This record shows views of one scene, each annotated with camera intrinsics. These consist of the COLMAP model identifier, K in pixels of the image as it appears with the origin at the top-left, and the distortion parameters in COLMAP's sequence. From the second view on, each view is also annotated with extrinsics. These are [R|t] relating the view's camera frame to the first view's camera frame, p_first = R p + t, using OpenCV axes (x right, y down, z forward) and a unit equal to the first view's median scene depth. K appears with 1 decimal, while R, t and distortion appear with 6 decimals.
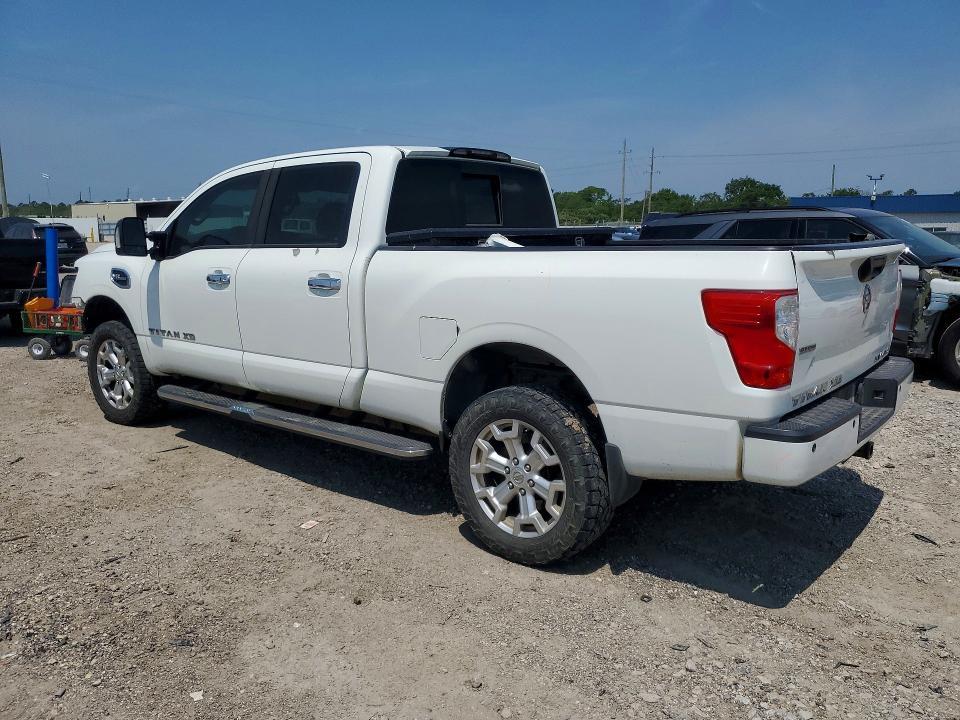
lens RADIAL K [[770.5, 0, 463.9], [0, 770.5, 361.0], [0, 0, 1]] dist [0.025786, 0.008138]
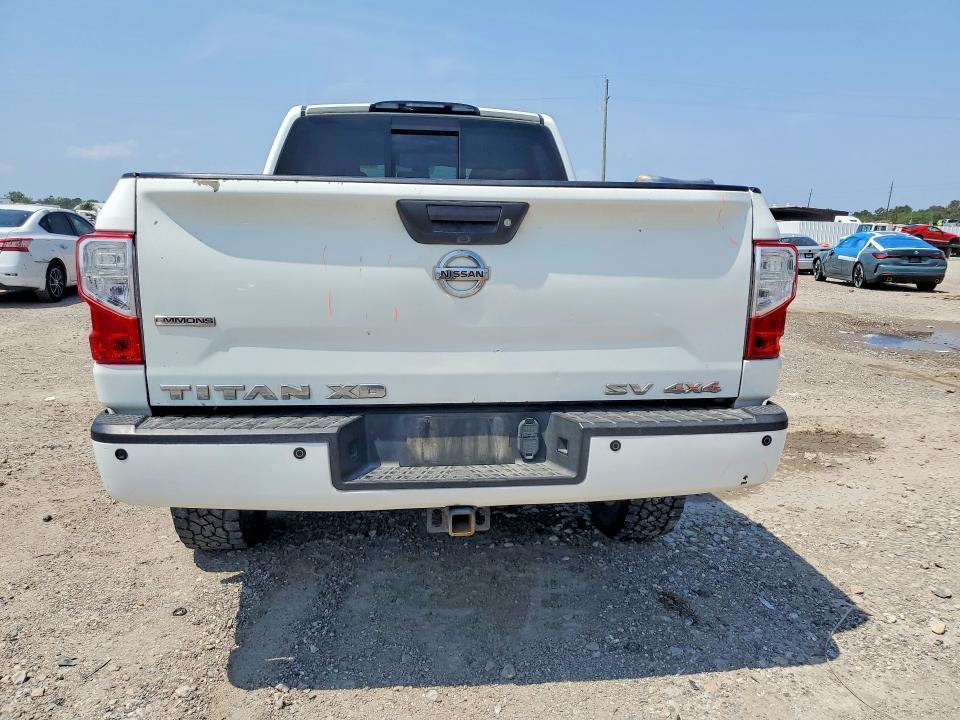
lens RADIAL K [[749.2, 0, 480.0], [0, 749.2, 360.0], [0, 0, 1]] dist [0.029618, -0.003010]
pose [[0.715269, 0.132005, -0.686269, 0.761750], [-0.134284, 0.989660, 0.050405, -0.036293], [0.685827, 0.056102, 0.725599, 0.474694]]
